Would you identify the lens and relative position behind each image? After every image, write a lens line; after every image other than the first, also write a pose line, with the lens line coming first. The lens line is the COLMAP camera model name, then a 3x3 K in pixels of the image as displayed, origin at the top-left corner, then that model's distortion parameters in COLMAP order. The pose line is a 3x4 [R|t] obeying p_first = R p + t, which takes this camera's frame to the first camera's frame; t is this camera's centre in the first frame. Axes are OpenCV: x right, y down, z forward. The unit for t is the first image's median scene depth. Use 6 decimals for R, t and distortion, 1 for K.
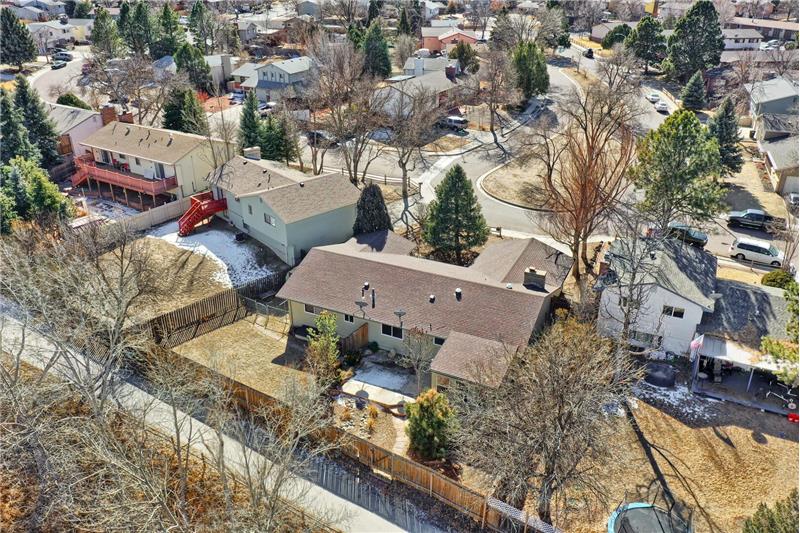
lens RADIAL K [[630.2, 0, 400.0], [0, 630.2, 266.5], [0, 0, 1]] dist [0.026572, -0.000043]
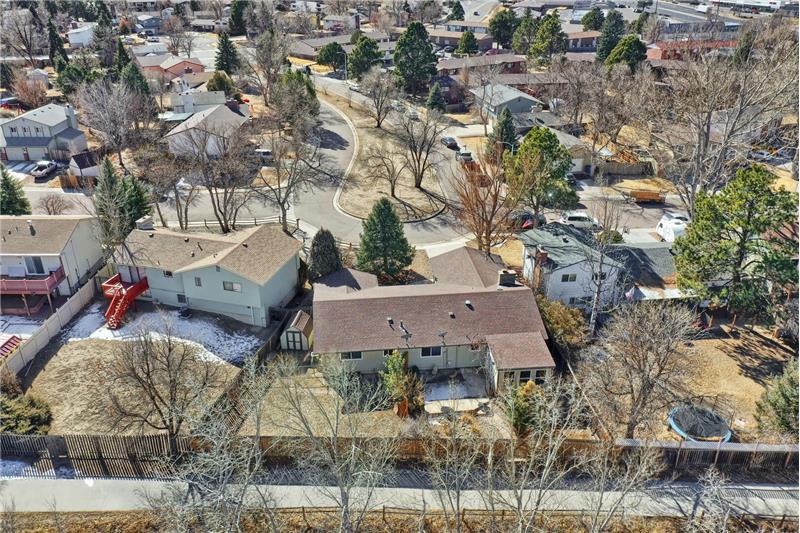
lens RADIAL K [[630.2, 0, 400.0], [0, 630.2, 266.5], [0, 0, 1]] dist [0.026572, -0.000043]
pose [[0.847462, -0.231884, 0.477532, -0.449684], [0.234371, 0.970569, 0.055366, -0.097903], [-0.476317, 0.064999, 0.876868, 0.007699]]
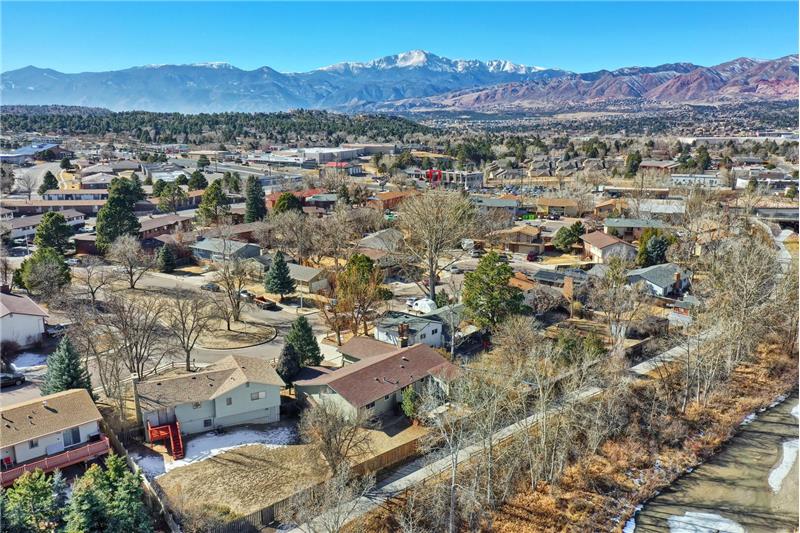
lens RADIAL K [[630.2, 0, 400.0], [0, 630.2, 266.5], [0, 0, 1]] dist [0.026572, -0.000043]
pose [[0.271213, -0.220872, 0.936834, -1.306178], [0.429552, 0.898788, 0.087547, -0.305392], [-0.861353, 0.378675, 0.338640, 0.197463]]
